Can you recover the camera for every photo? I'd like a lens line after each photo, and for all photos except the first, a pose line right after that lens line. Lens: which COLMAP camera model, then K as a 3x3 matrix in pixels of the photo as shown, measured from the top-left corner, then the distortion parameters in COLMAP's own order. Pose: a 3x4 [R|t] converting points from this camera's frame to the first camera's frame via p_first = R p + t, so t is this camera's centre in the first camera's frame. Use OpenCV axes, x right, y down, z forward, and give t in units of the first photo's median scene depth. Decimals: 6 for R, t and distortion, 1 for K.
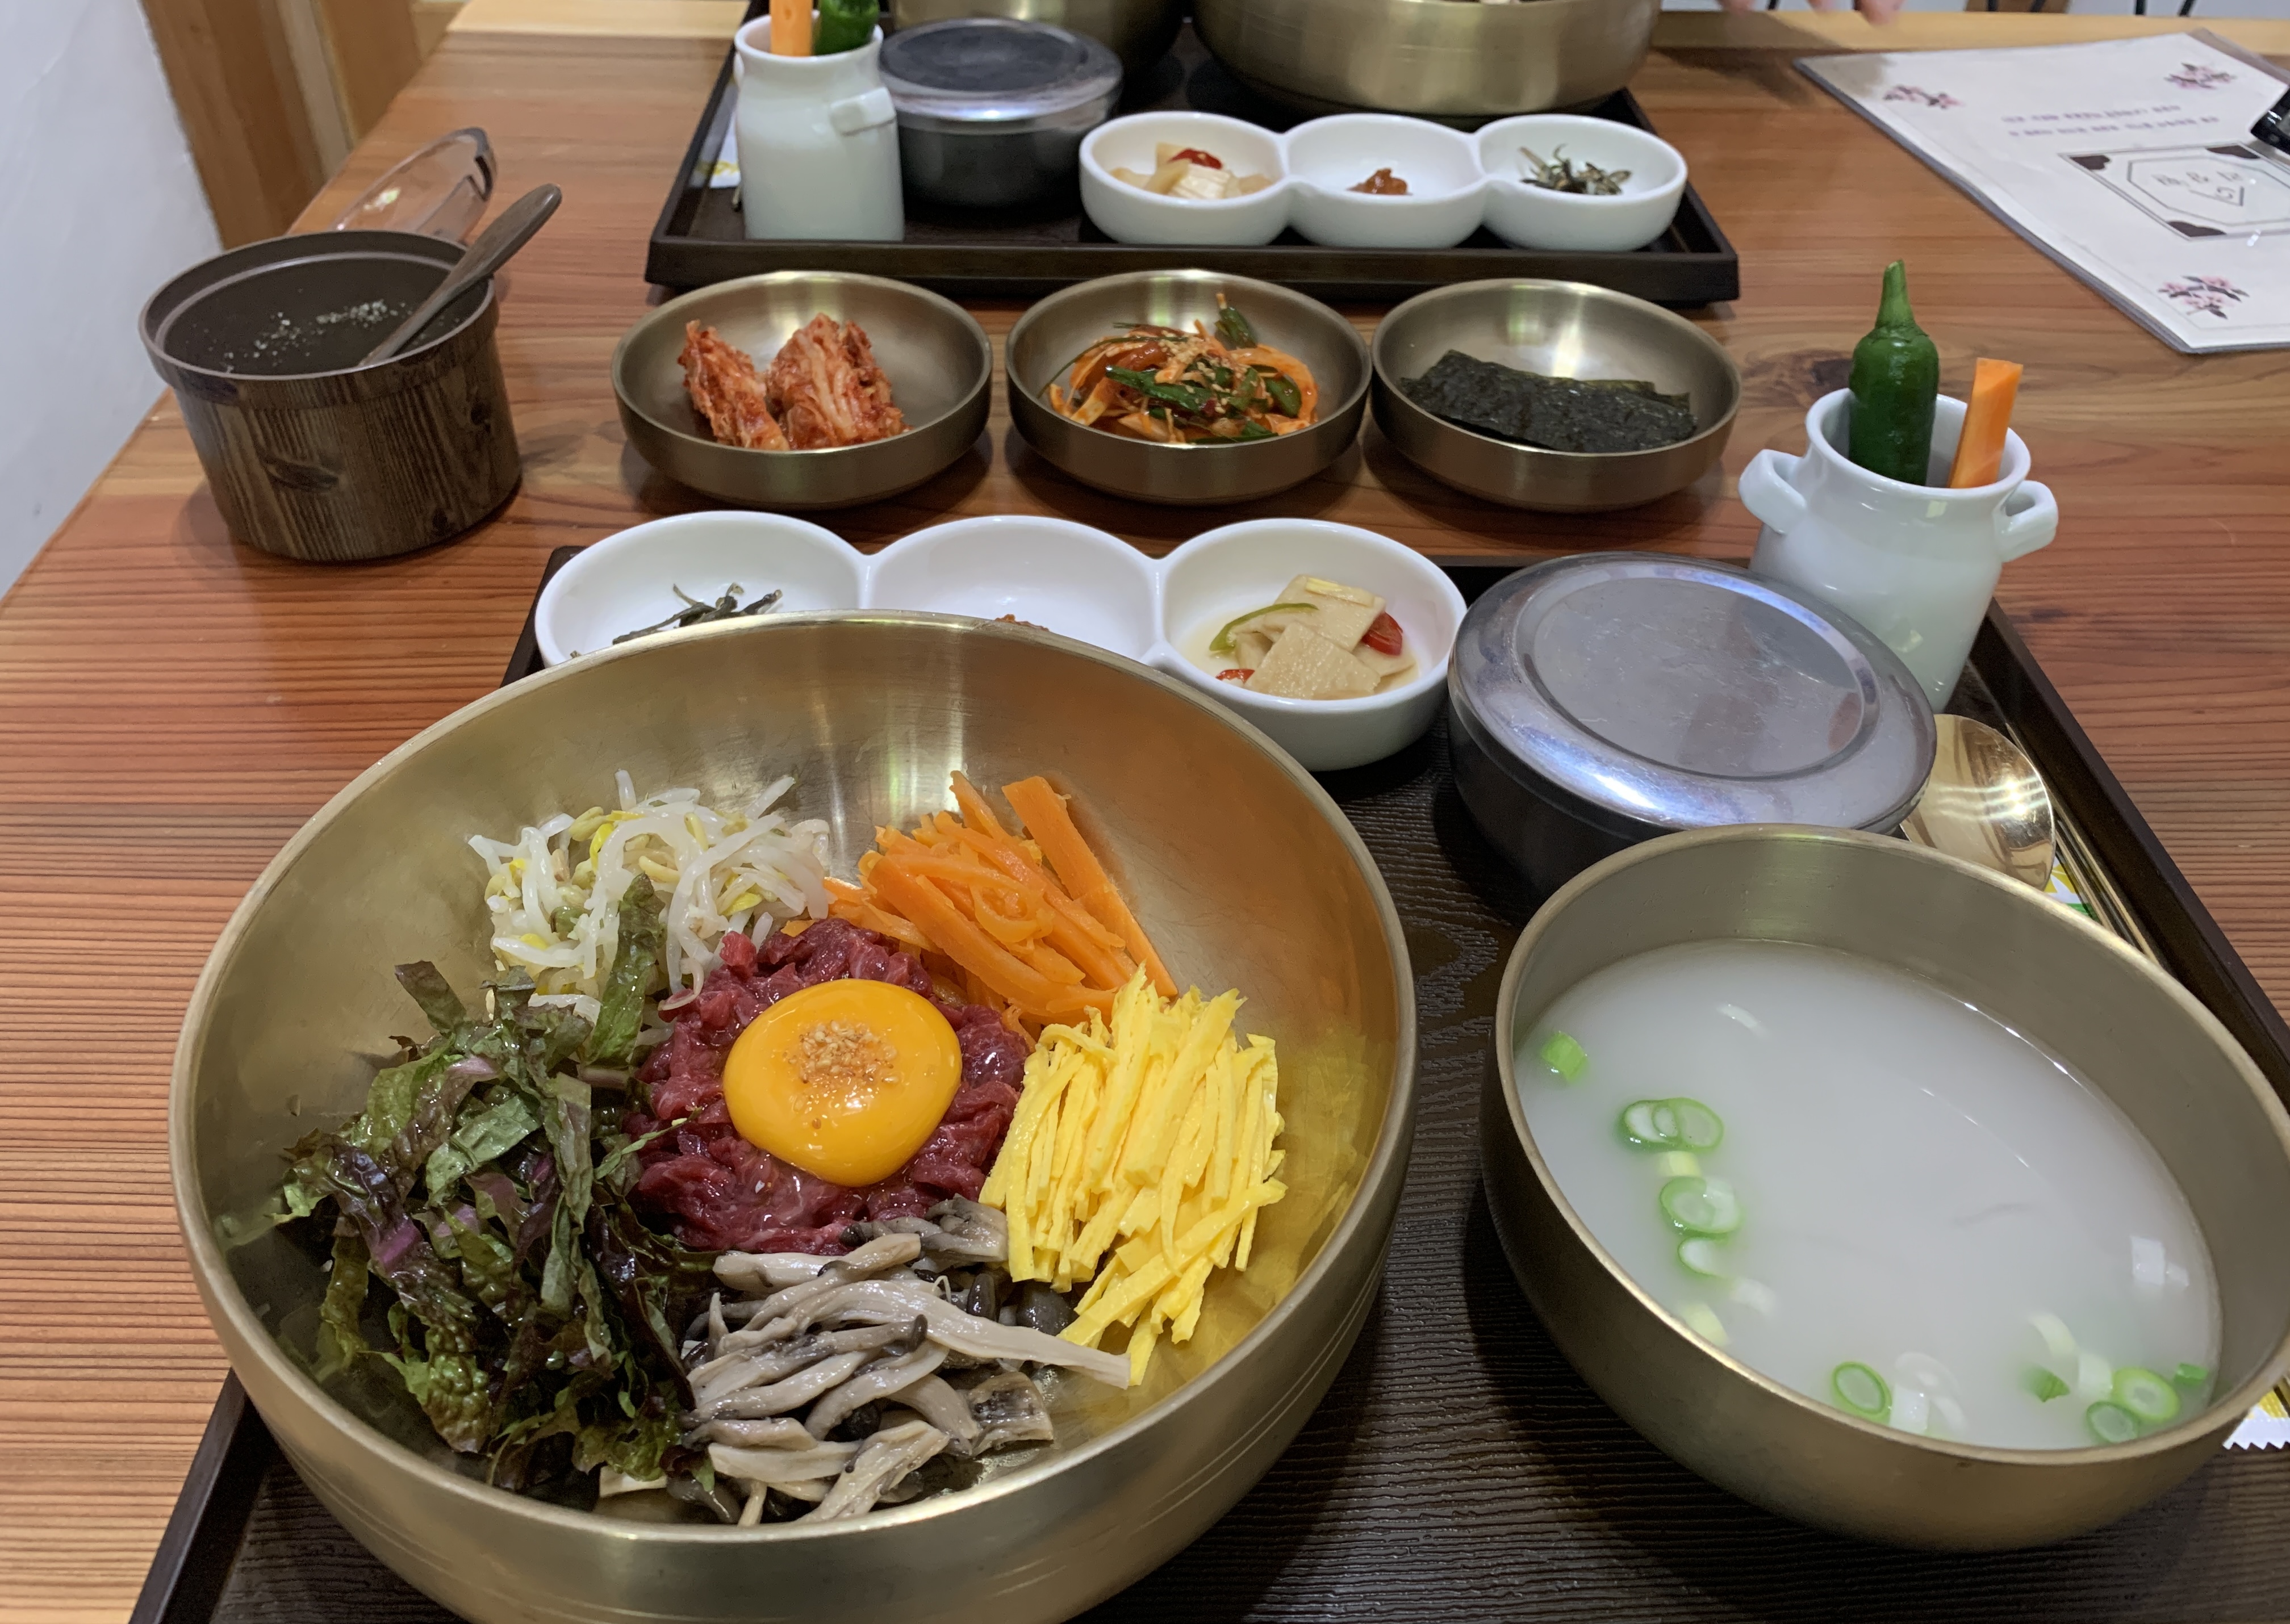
lens RADIAL K [[1679.4, 0, 1148.5], [0, 1679.4, 739.1], [0, 0, 1]] dist [0.004542, -0.082389]
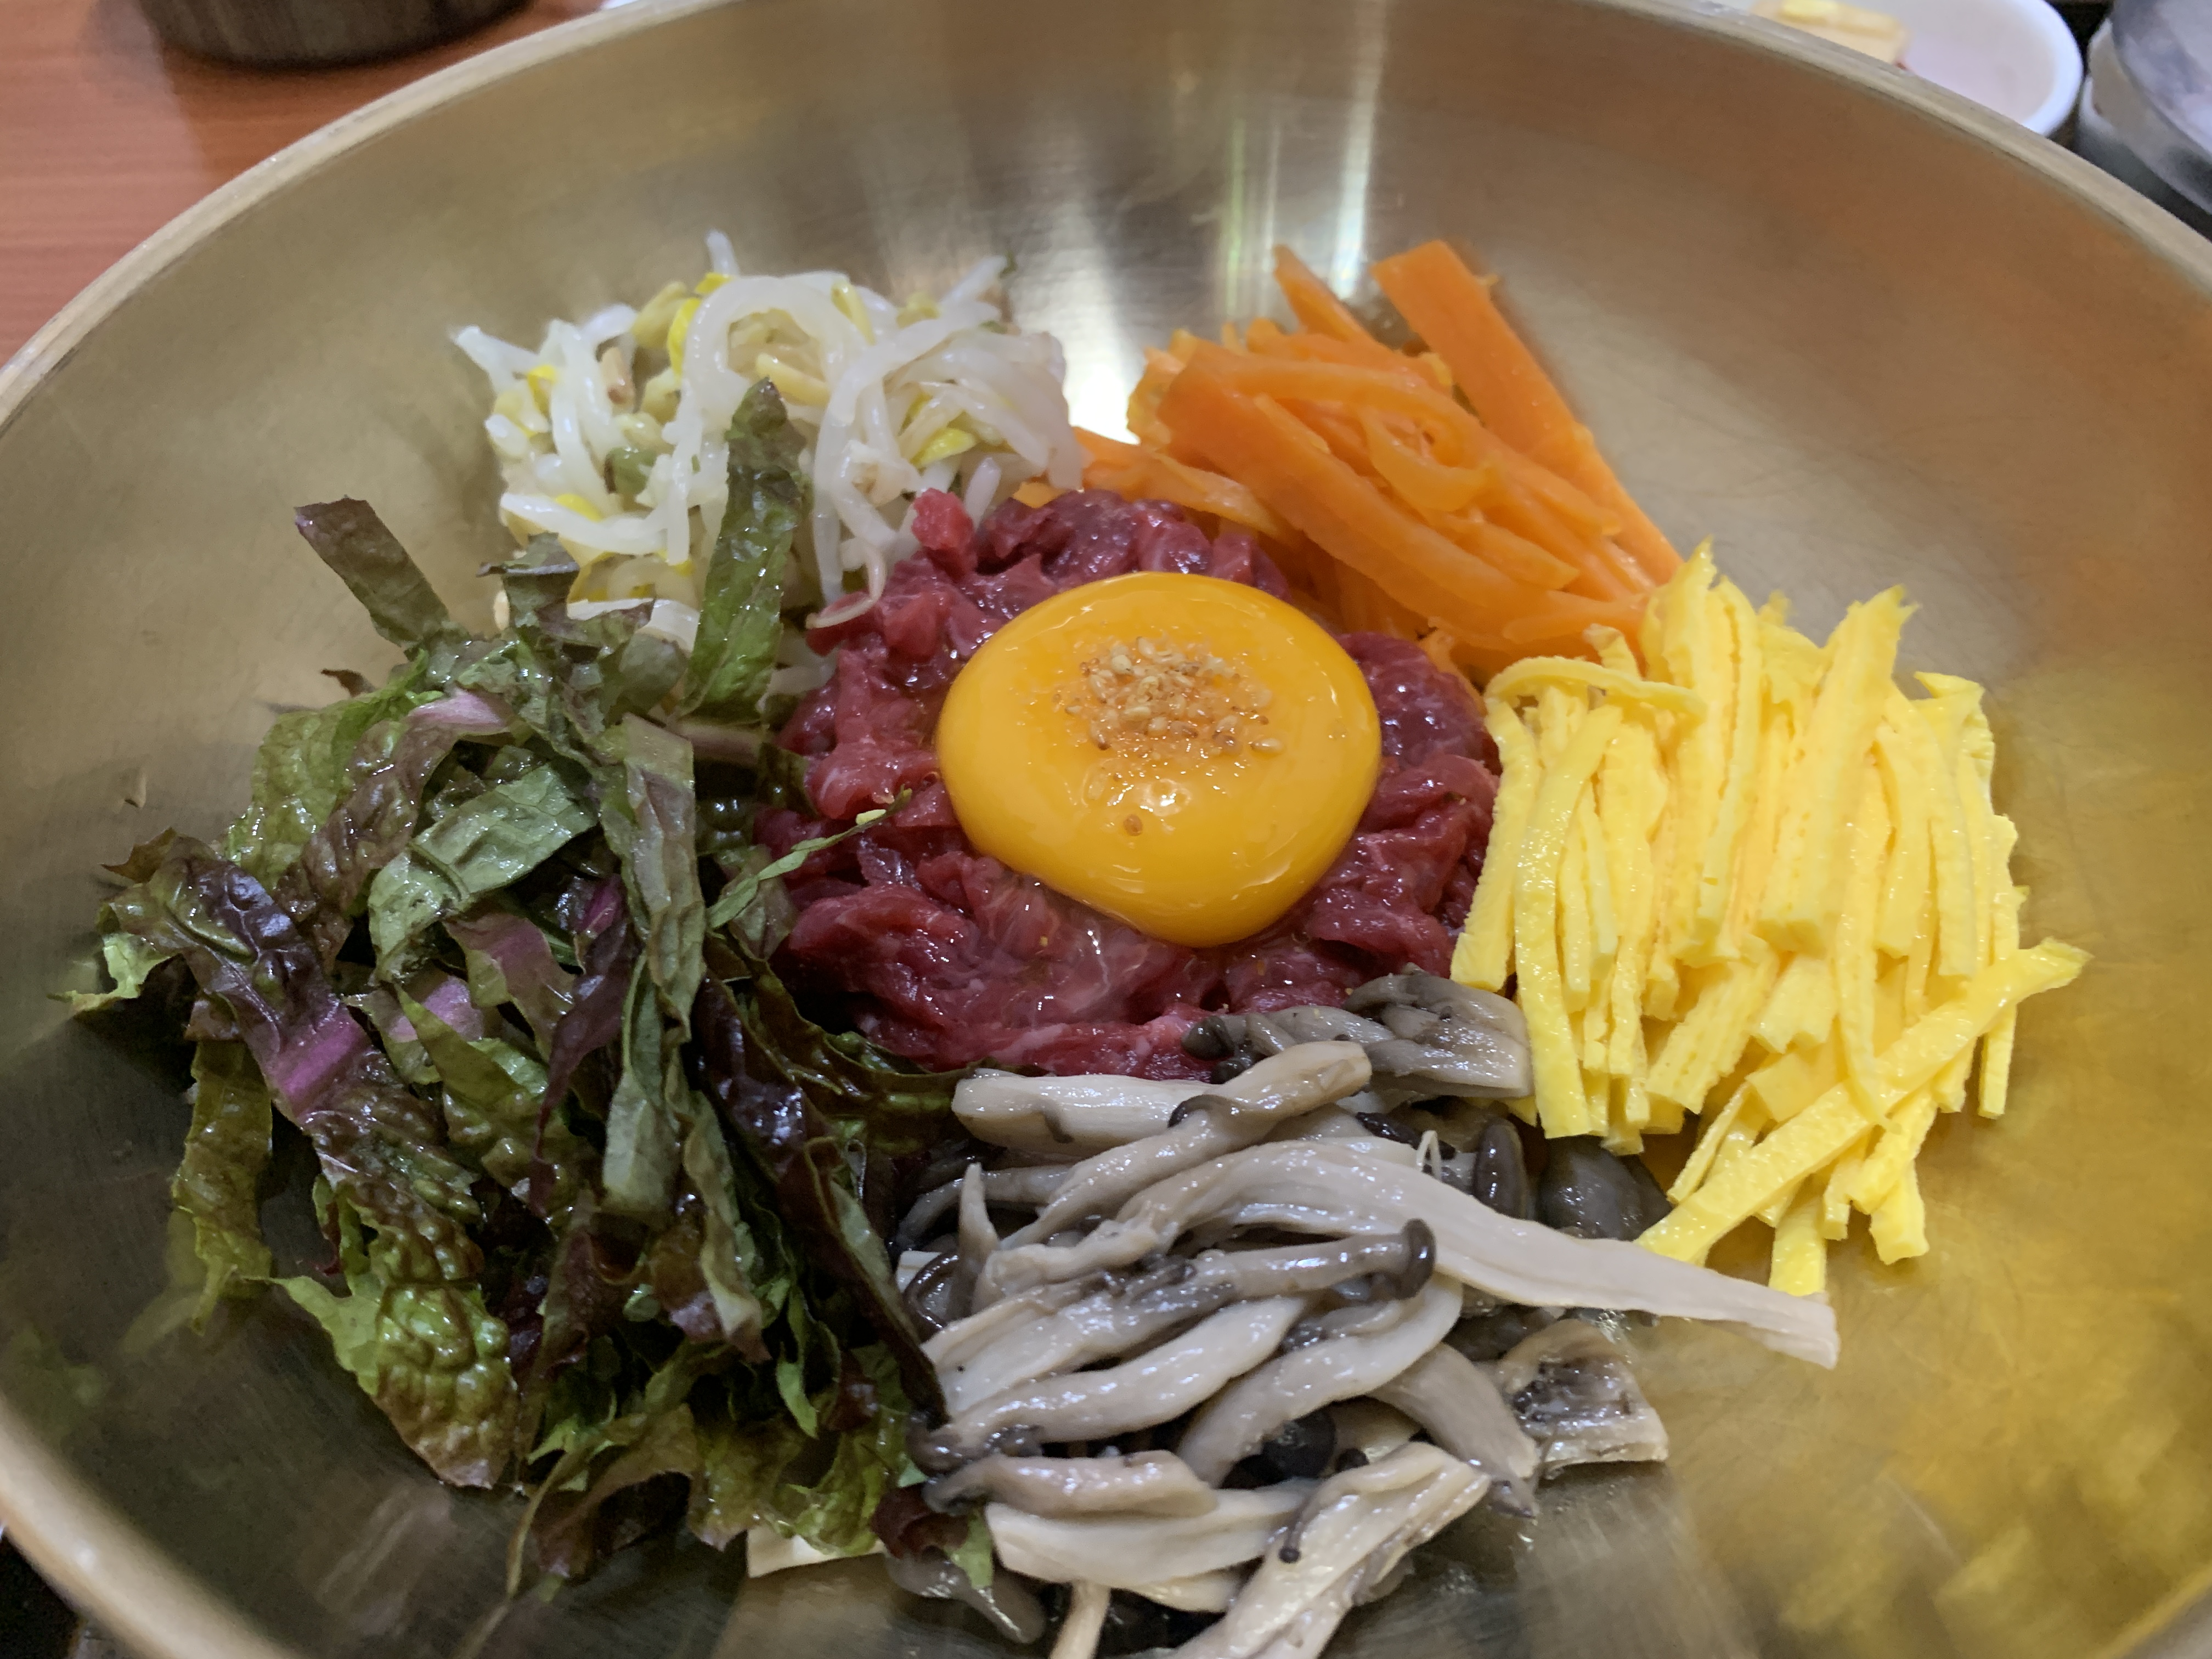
lens RADIAL K [[1723.7, 0, 1103.5], [0, 1723.7, 806.8], [0, 0, 1]] dist [0.054079, -0.218800]
pose [[0.996657, 0.005122, -0.081544, -0.166667], [0.009556, 0.983876, 0.178598, 0.132706], [0.081144, -0.178780, 0.980537, 0.498310]]
